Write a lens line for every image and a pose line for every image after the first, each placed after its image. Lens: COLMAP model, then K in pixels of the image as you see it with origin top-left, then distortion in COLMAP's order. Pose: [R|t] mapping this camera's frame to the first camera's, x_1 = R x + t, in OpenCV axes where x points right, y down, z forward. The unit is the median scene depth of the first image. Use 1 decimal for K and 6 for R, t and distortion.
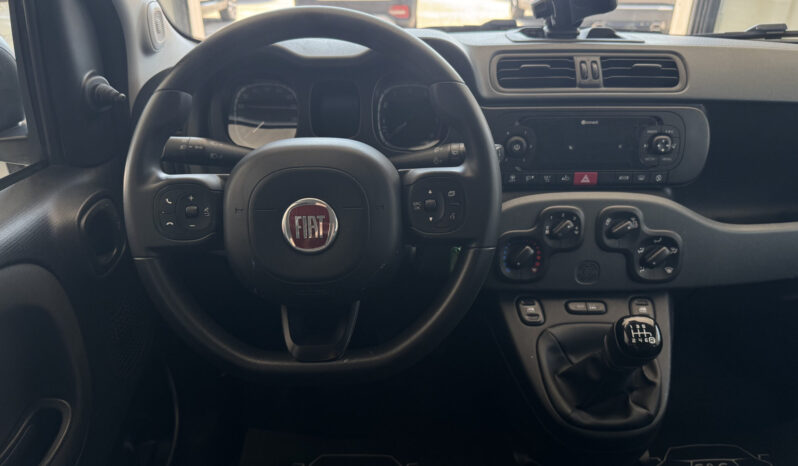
lens RADIAL K [[573.0, 0, 396.2], [0, 573.0, 228.8], [0, 0, 1]] dist [0.045712, -0.074624]
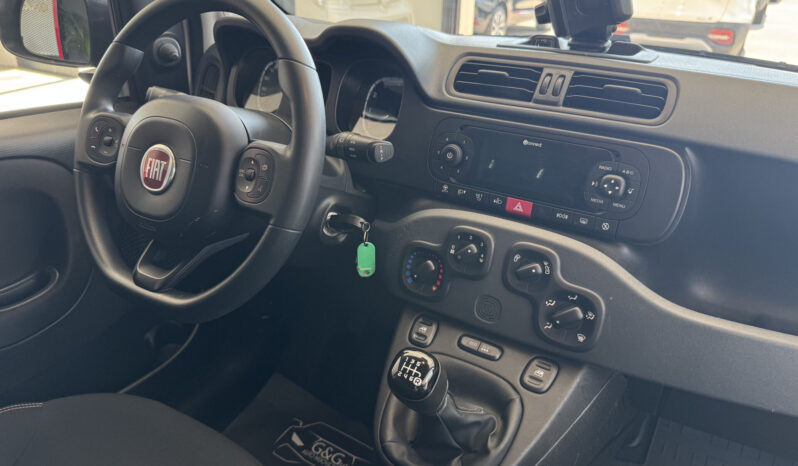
lens RADIAL K [[573.0, 0, 383.9], [0, 573.0, 229.8], [0, 0, 1]] dist [0.045712, -0.074624]
pose [[0.852869, 0.249938, -0.458417, 0.574686], [-0.257045, 0.965205, 0.048026, -0.043274], [0.454470, 0.076874, 0.887439, 0.139465]]
